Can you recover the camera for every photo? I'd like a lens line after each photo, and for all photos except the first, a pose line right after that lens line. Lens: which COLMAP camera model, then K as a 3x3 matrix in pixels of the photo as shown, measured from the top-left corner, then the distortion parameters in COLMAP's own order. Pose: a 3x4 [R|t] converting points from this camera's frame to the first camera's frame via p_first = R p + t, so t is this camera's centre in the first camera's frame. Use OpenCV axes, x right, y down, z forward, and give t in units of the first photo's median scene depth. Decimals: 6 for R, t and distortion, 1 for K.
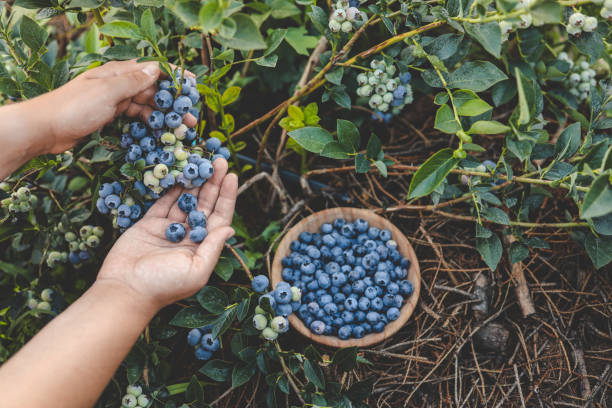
lens RADIAL K [[646.4, 0, 300.7], [0, 646.4, 202.3], [0, 0, 1]] dist [-0.016681, 0.000000]
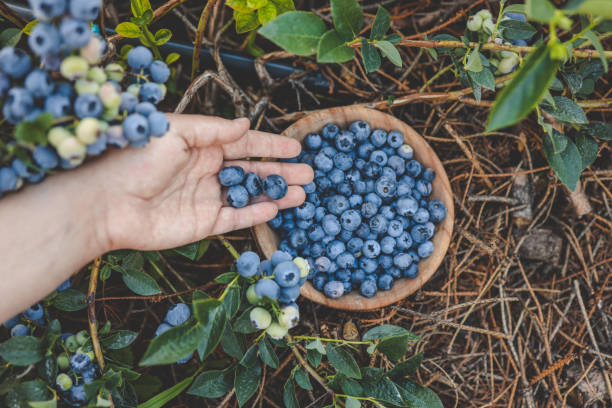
lens RADIAL K [[646.4, 0, 319.9], [0, 646.4, 209.9], [0, 0, 1]] dist [-0.016681, 0.000000]
pose [[0.966601, -0.191786, 0.170003, -0.093432], [0.123441, 0.929712, 0.346984, -0.143542], [-0.224601, -0.314410, 0.922334, 0.335768]]
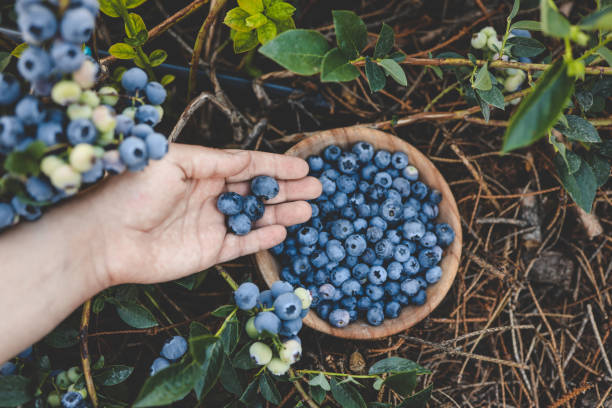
lens RADIAL K [[646.4, 0, 319.6], [0, 646.4, 207.4], [0, 0, 1]] dist [-0.016681, 0.000000]
pose [[0.961819, -0.197194, 0.189784, -0.099837], [0.130645, 0.940142, 0.314746, -0.139114], [-0.240490, -0.277935, 0.930009, 0.366936]]
